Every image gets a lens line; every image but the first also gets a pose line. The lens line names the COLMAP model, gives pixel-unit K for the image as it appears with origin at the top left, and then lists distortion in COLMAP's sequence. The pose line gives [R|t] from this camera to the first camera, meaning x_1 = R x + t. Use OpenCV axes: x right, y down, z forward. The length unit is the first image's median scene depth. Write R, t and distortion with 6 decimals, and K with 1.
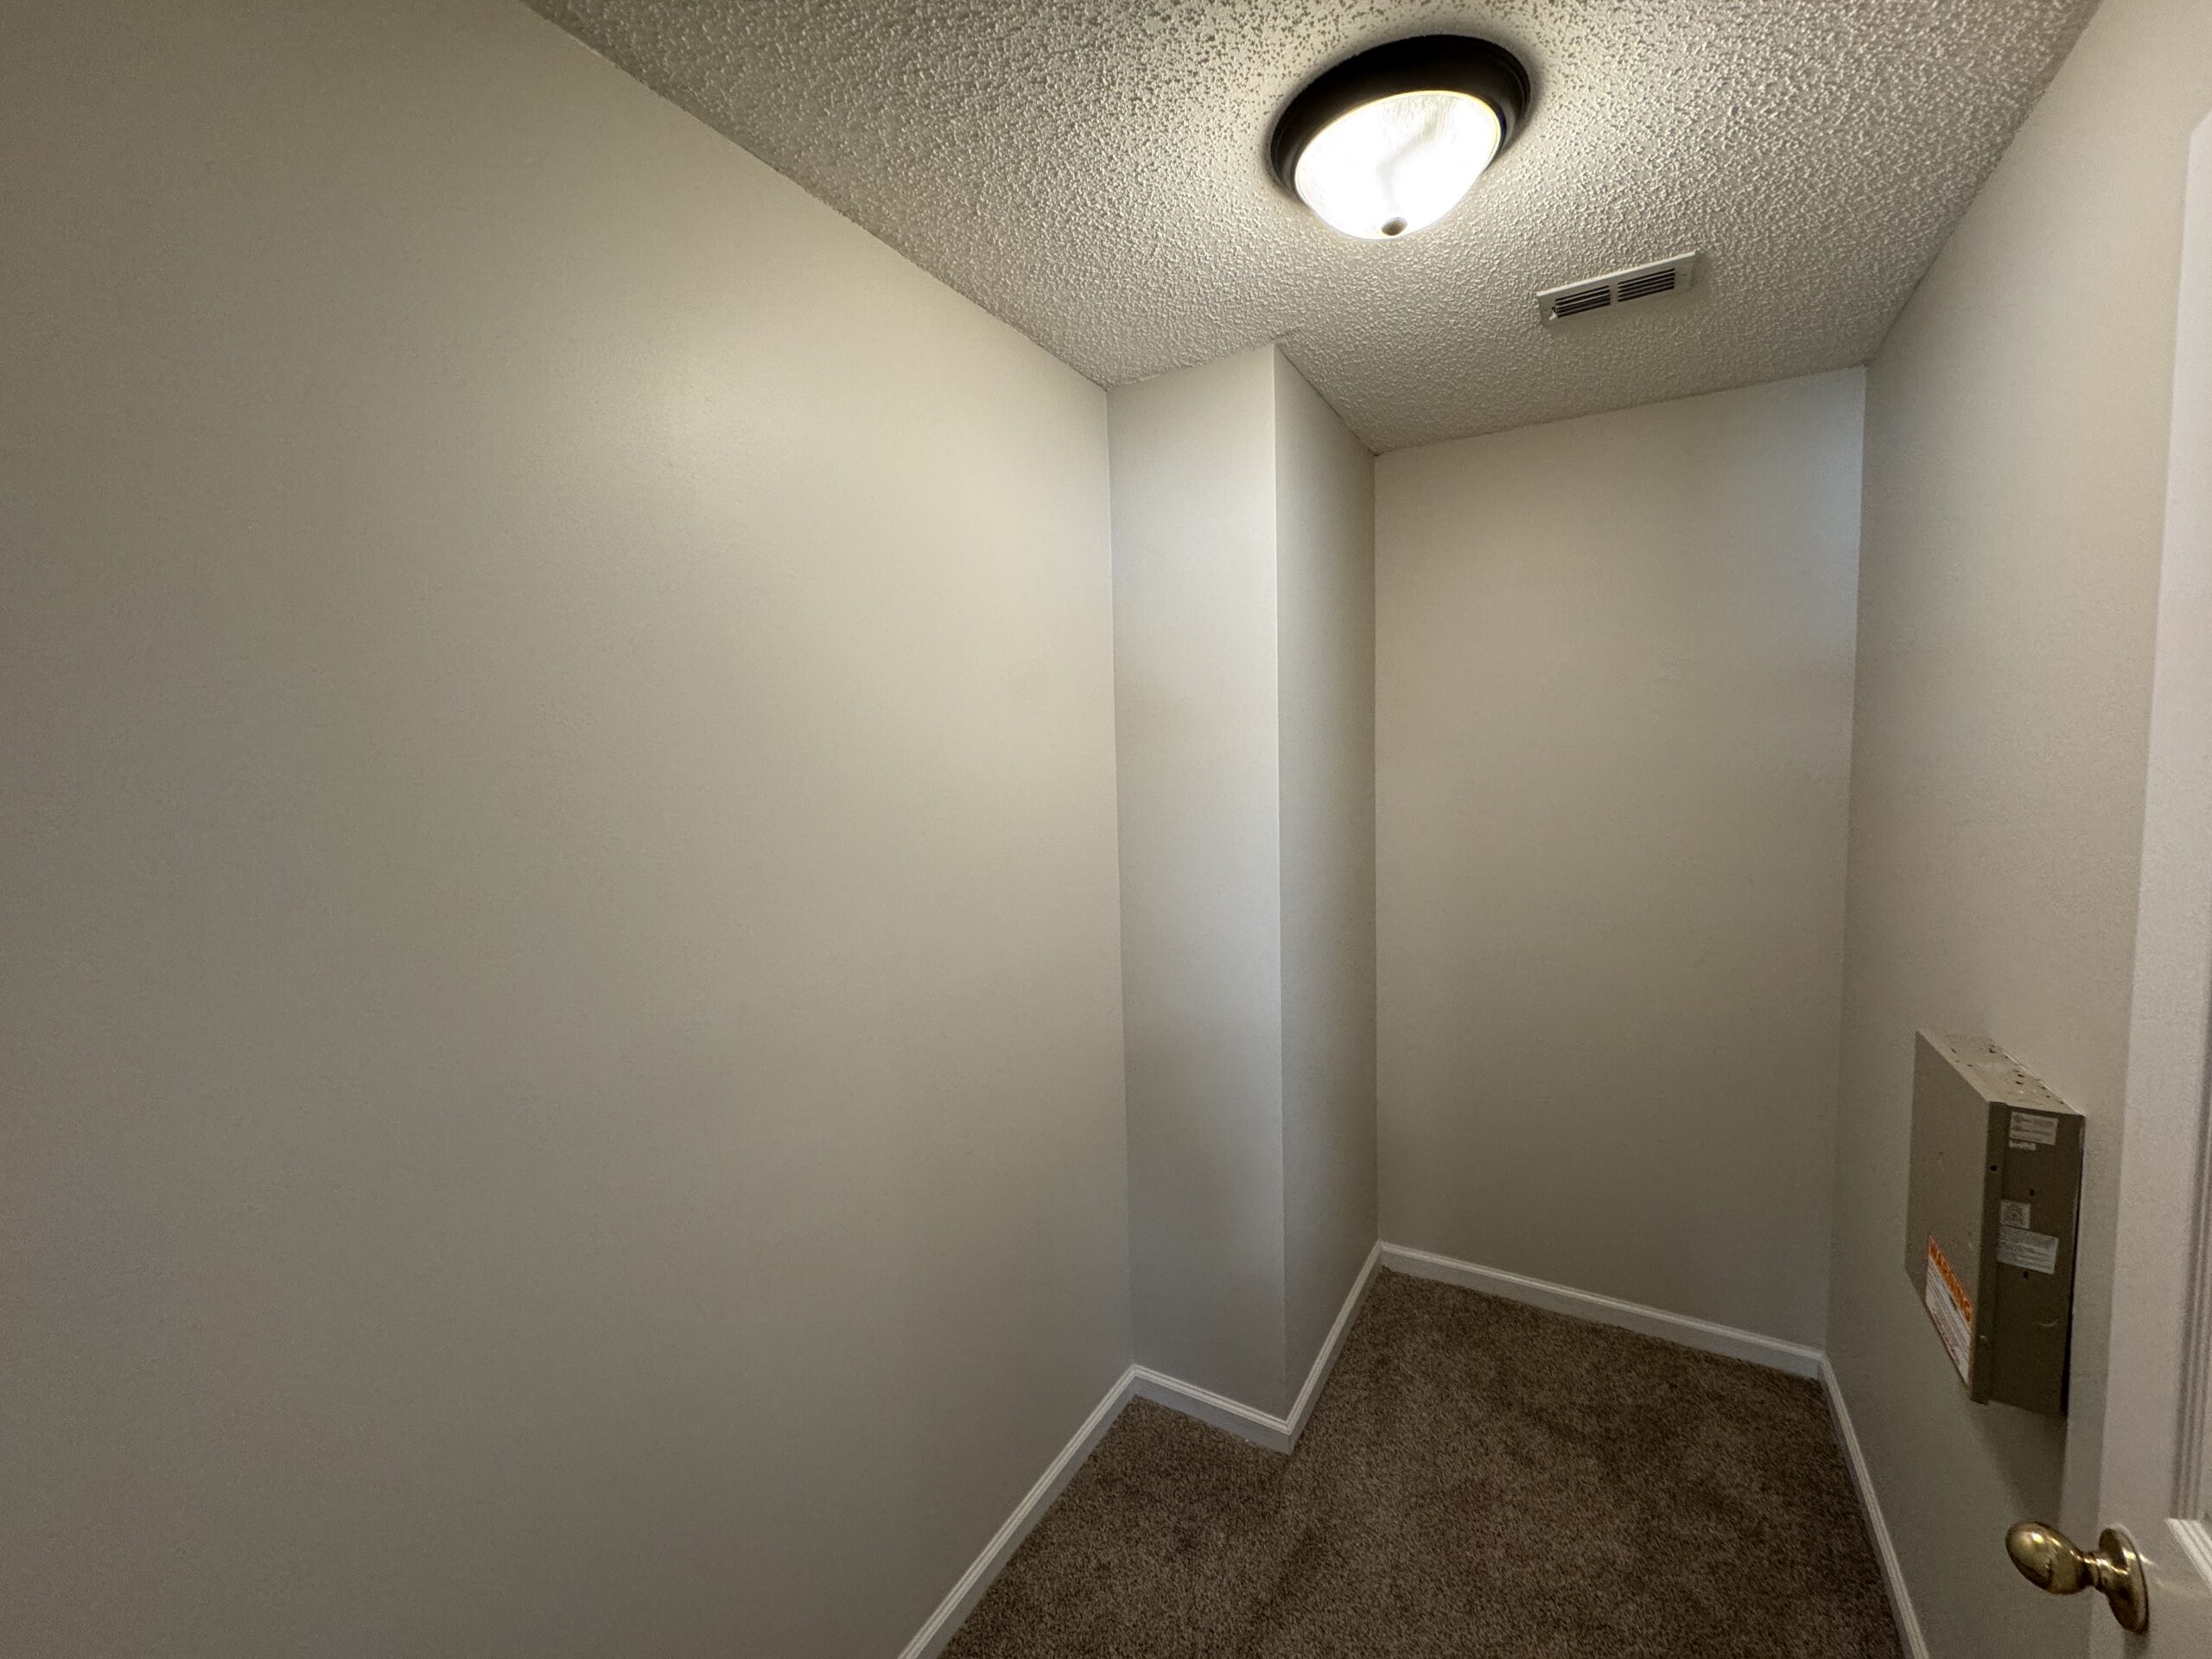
lens RADIAL K [[887.2, 0, 1102.1], [0, 887.2, 828.3], [0, 0, 1]] dist [0.000513, 0.000899]
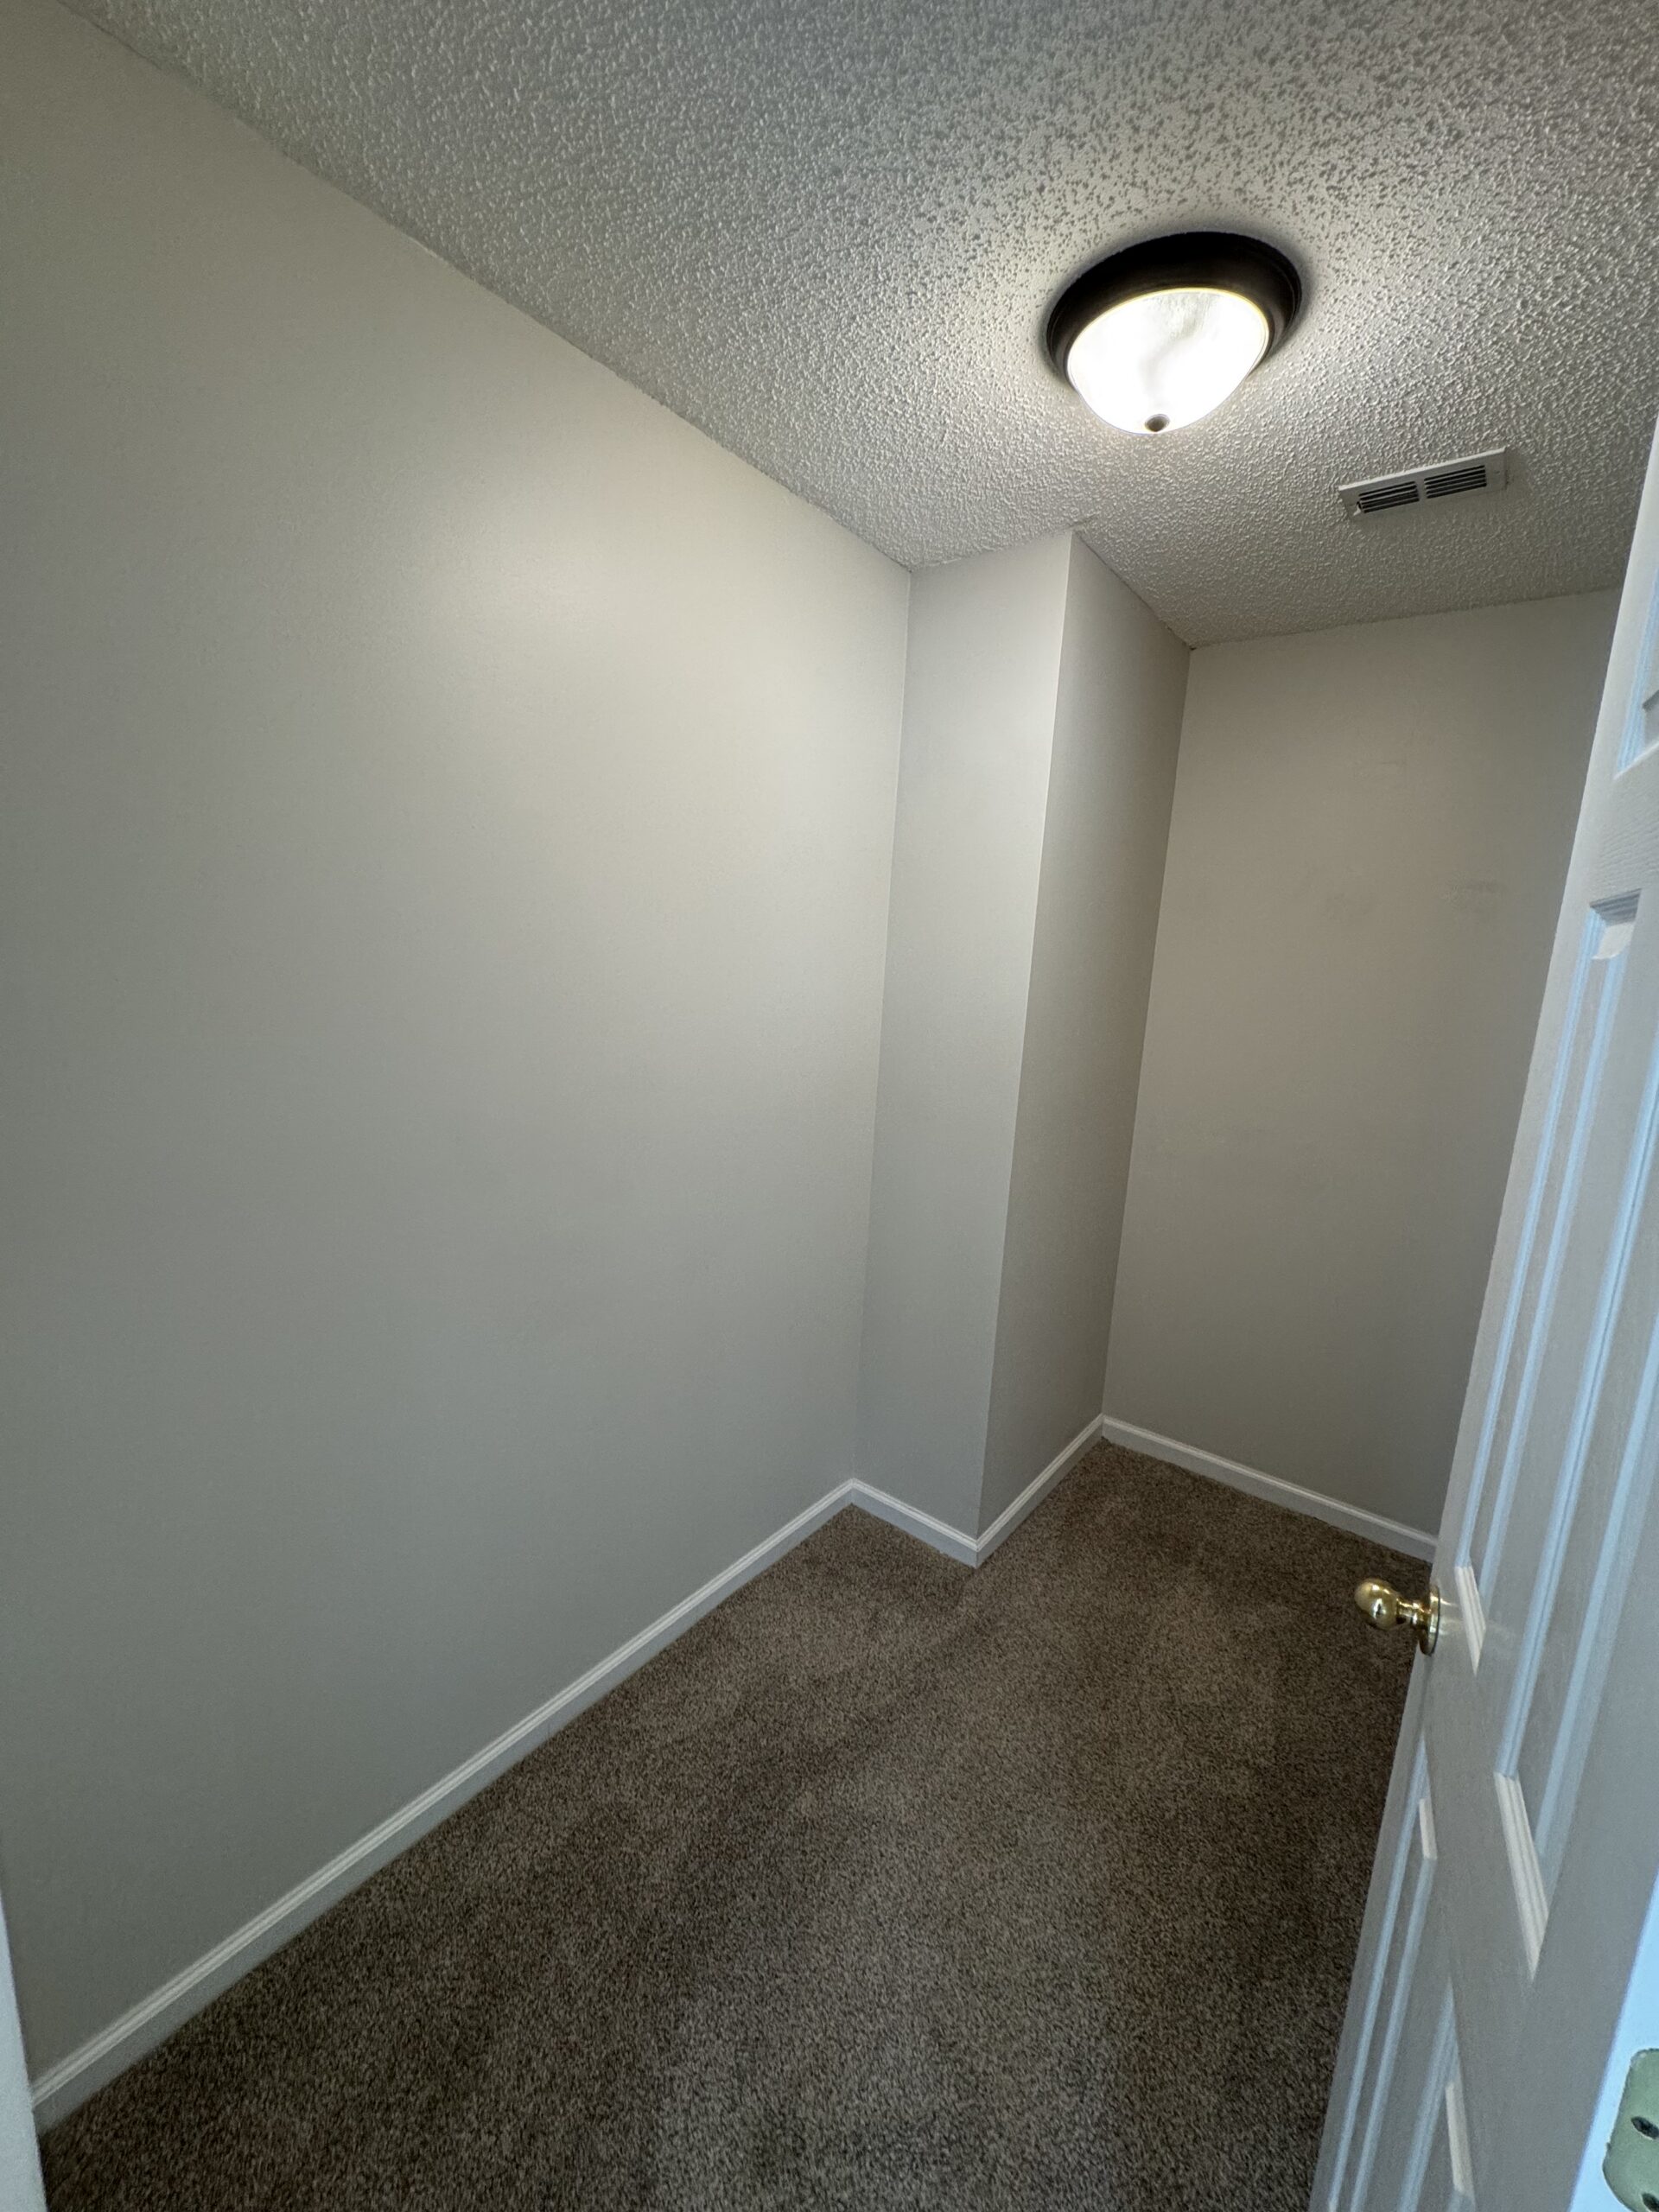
lens RADIAL K [[887.2, 0, 830.0], [0, 887.2, 1106.8], [0, 0, 1]] dist [0.000513, 0.000899]
pose [[0.988580, 0.103424, -0.109604, 0.135919], [-0.092480, 0.990616, 0.100639, 0.040632], [0.118984, -0.089354, 0.988867, -0.130377]]
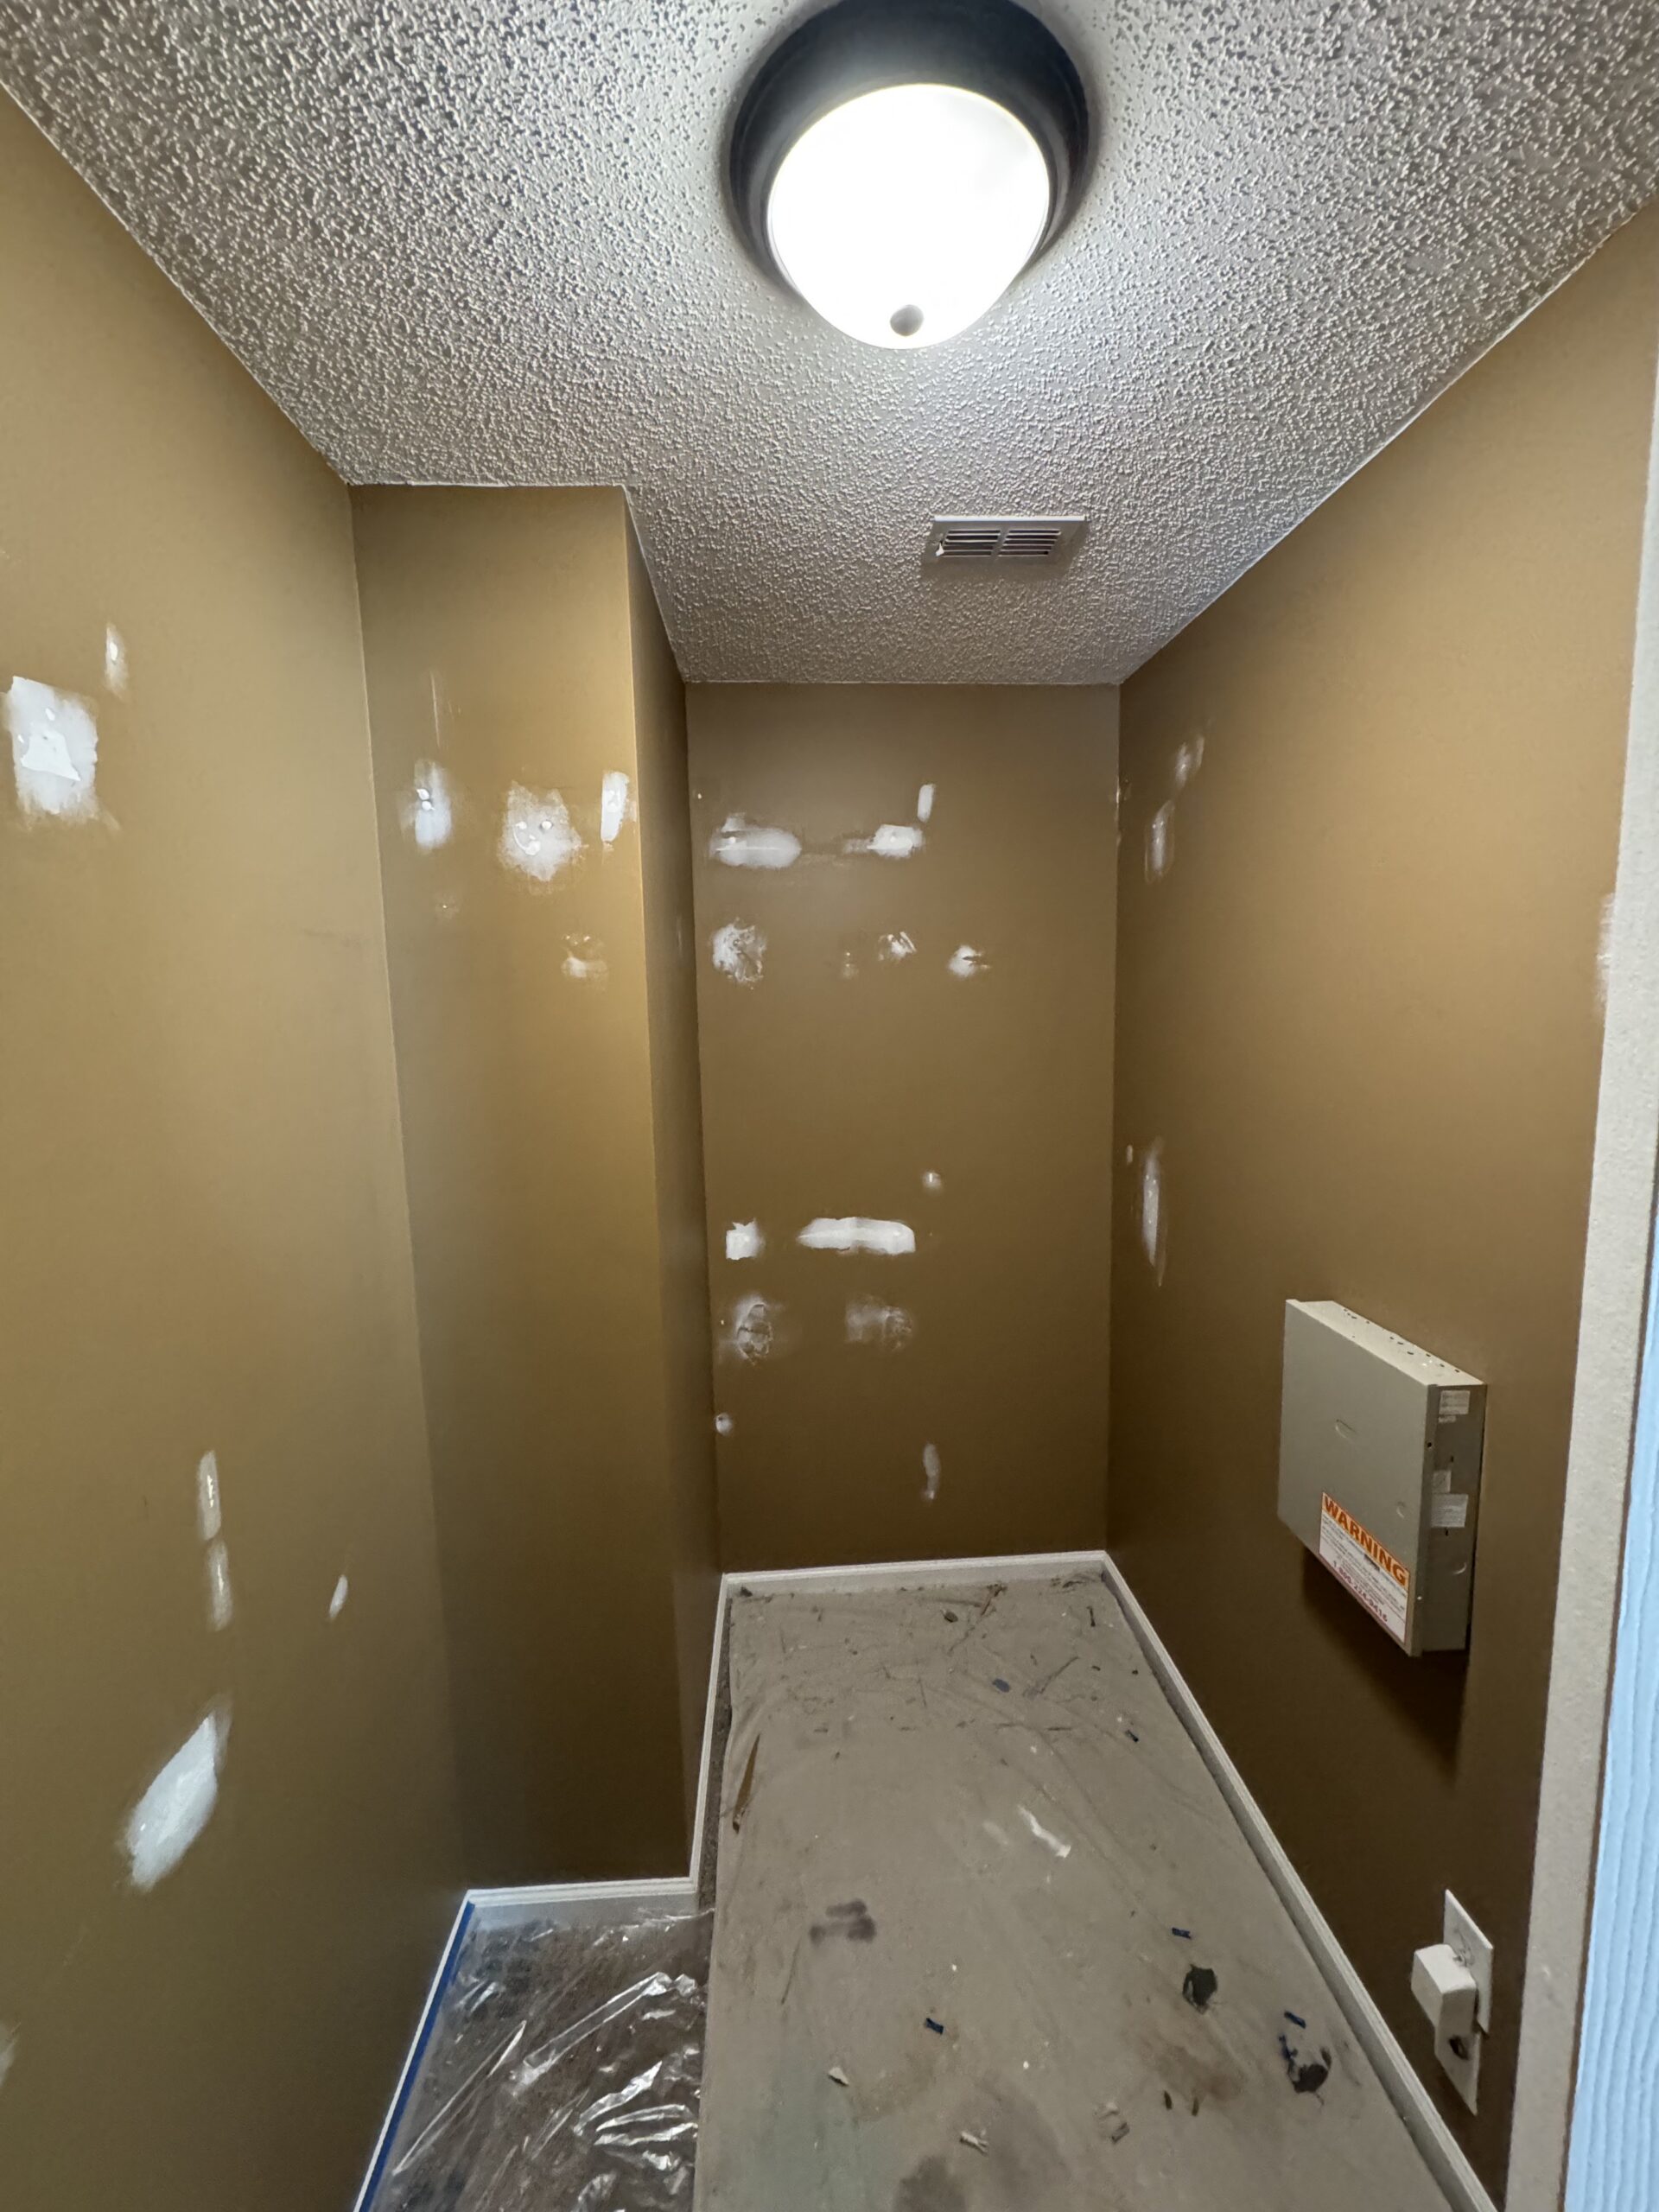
lens RADIAL K [[887.2, 0, 834.5], [0, 887.2, 1101.7], [0, 0, 1]] dist [0.000513, 0.000899]
pose [[0.828809, -0.059958, 0.556309, -0.133926], [0.046239, 0.998181, 0.038694, -0.086063], [-0.557617, -0.006347, 0.830074, 0.409725]]
